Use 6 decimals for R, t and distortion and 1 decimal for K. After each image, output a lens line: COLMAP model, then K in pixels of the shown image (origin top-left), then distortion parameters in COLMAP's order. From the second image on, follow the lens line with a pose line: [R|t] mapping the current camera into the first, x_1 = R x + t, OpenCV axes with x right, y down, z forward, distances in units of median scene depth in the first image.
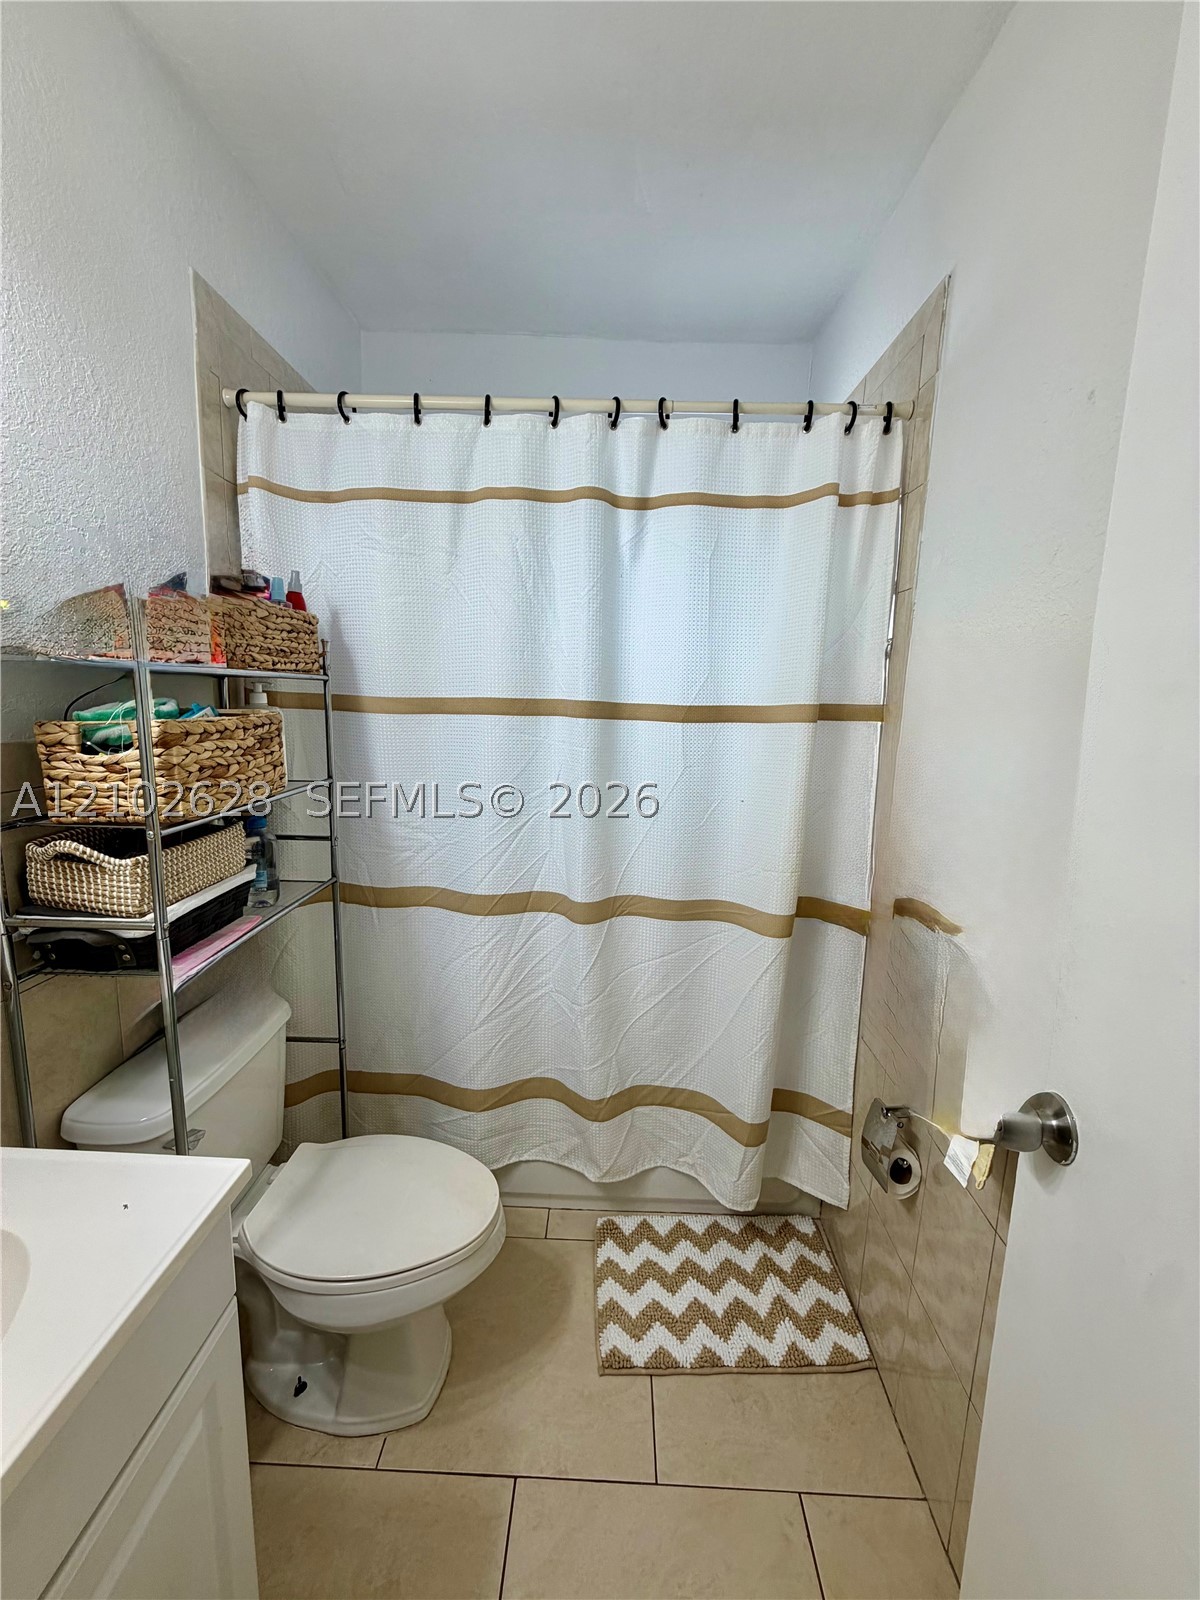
lens RADIAL K [[636.7, 0, 602.1], [0, 636.7, 796.6], [0, 0, 1]] dist [-0.001808, 0.000667]
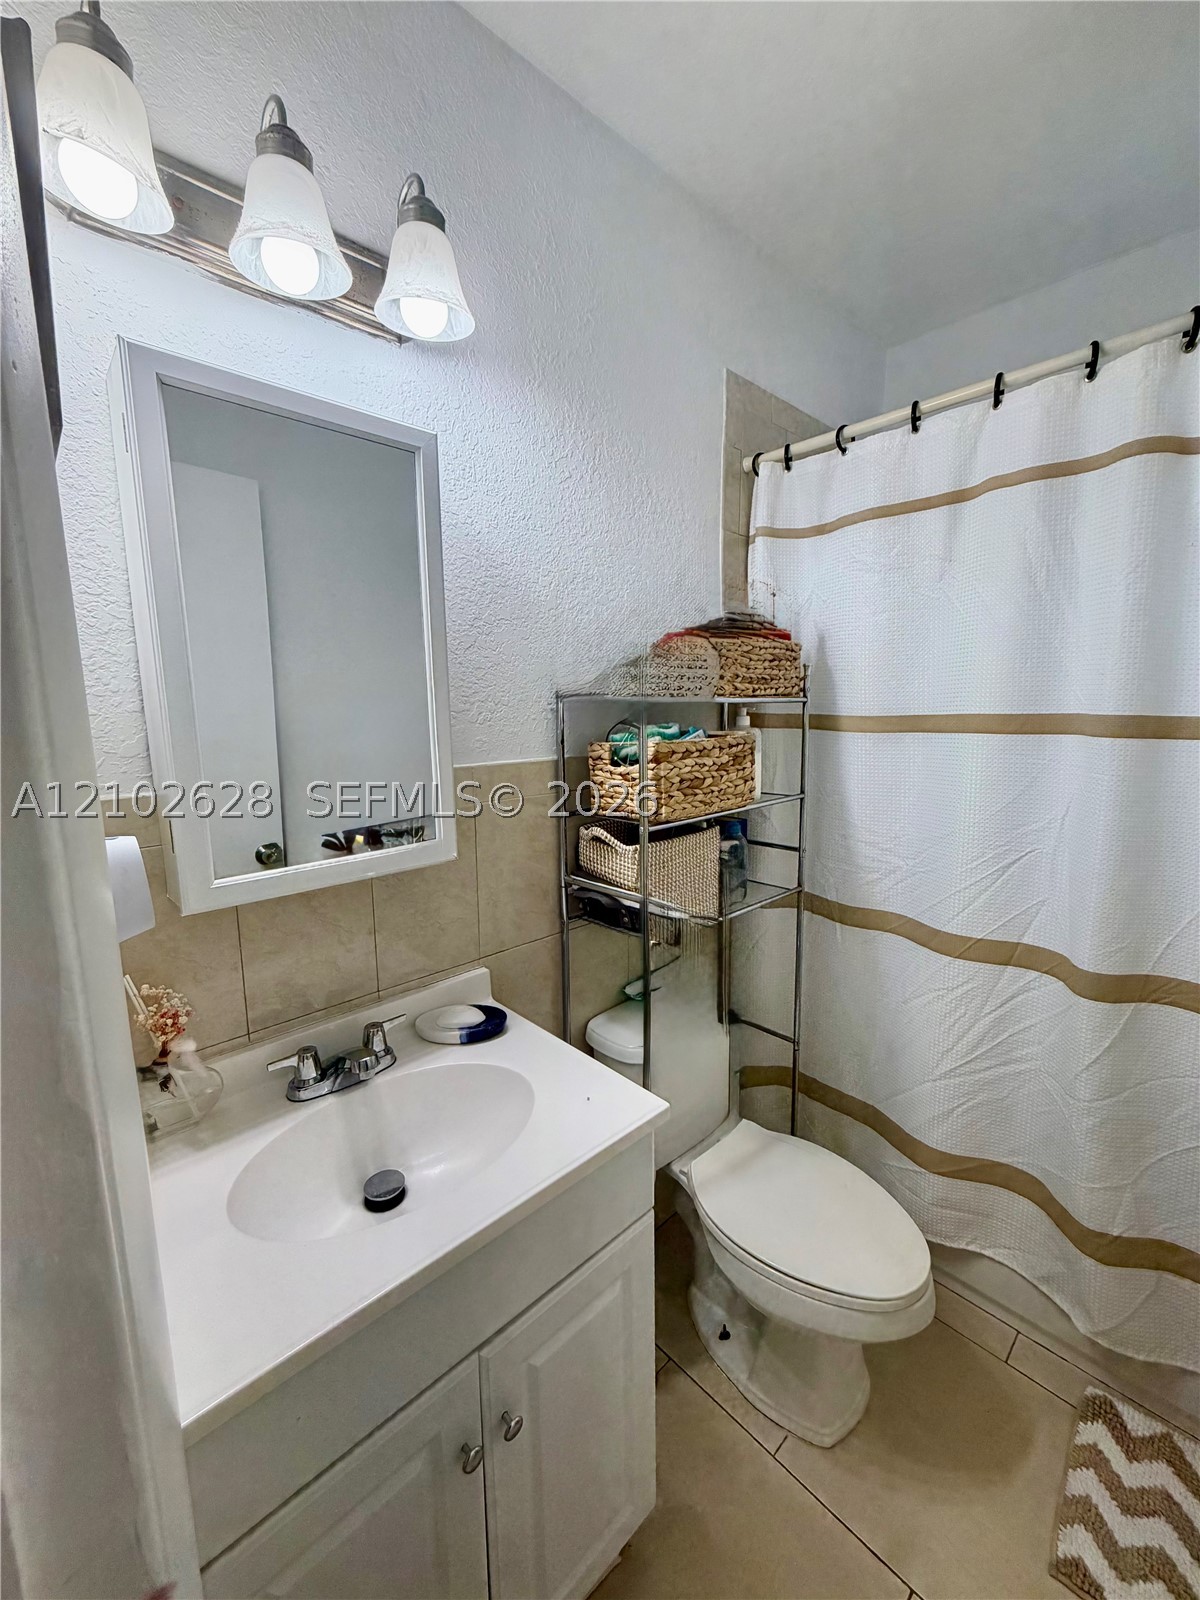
lens RADIAL K [[636.7, 0, 608.0], [0, 636.7, 799.1], [0, 0, 1]] dist [-0.001808, 0.000667]
pose [[0.705312, 0.068571, -0.705573, 0.099547], [-0.080961, 0.996590, 0.015922, -0.010940], [0.704259, 0.045894, 0.708458, 0.017383]]
